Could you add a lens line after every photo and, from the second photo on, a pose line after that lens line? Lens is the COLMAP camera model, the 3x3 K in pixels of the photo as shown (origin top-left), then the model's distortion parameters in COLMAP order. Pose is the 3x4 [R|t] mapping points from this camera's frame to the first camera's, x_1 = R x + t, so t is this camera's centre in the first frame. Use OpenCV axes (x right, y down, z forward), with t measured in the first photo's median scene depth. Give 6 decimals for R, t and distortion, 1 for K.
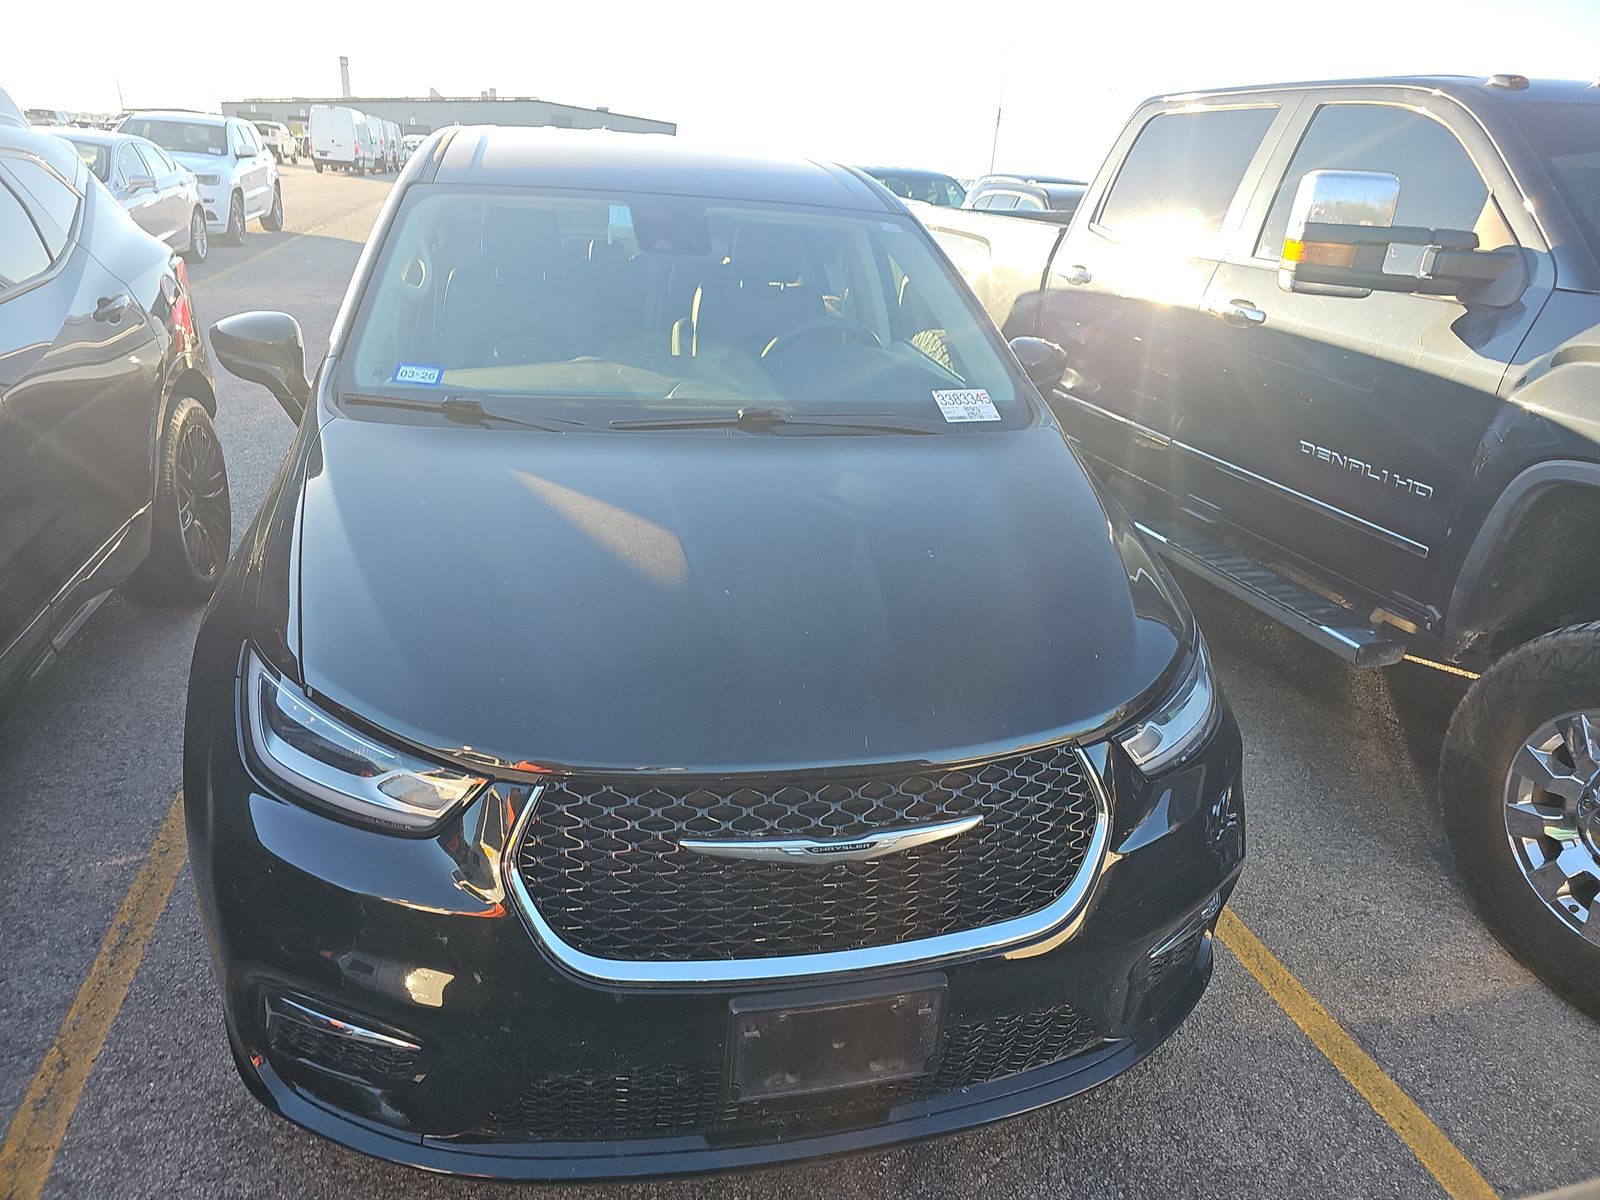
lens RADIAL K [[1072.7, 0, 799.1], [0, 1072.7, 608.3], [0, 0, 1]] dist [0.040921, -0.041000]
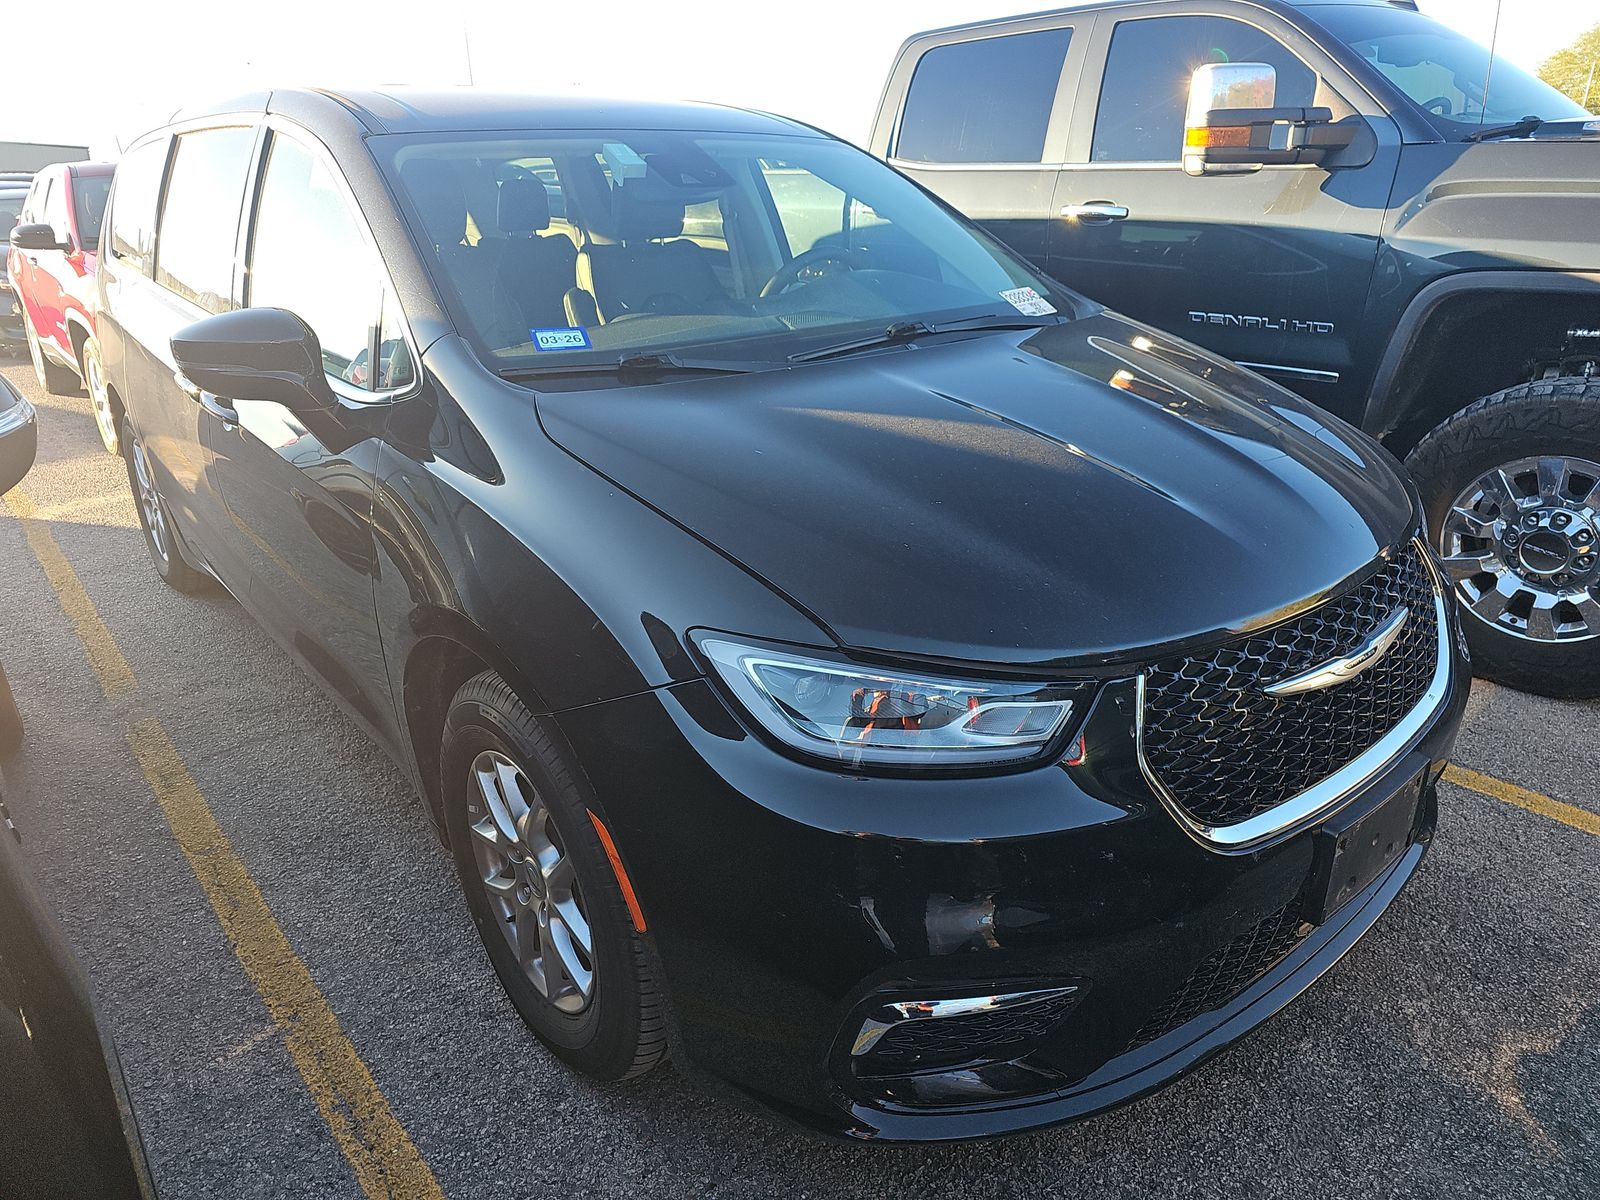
lens RADIAL K [[1062.3, 0, 799.4], [0, 1062.3, 631.4], [0, 0, 1]] dist [0.041325, -0.041937]
pose [[0.887066, -0.250487, 0.387777, -0.516322], [0.243484, 0.967519, 0.067991, -0.005132], [-0.392212, 0.034105, 0.919242, 0.149332]]
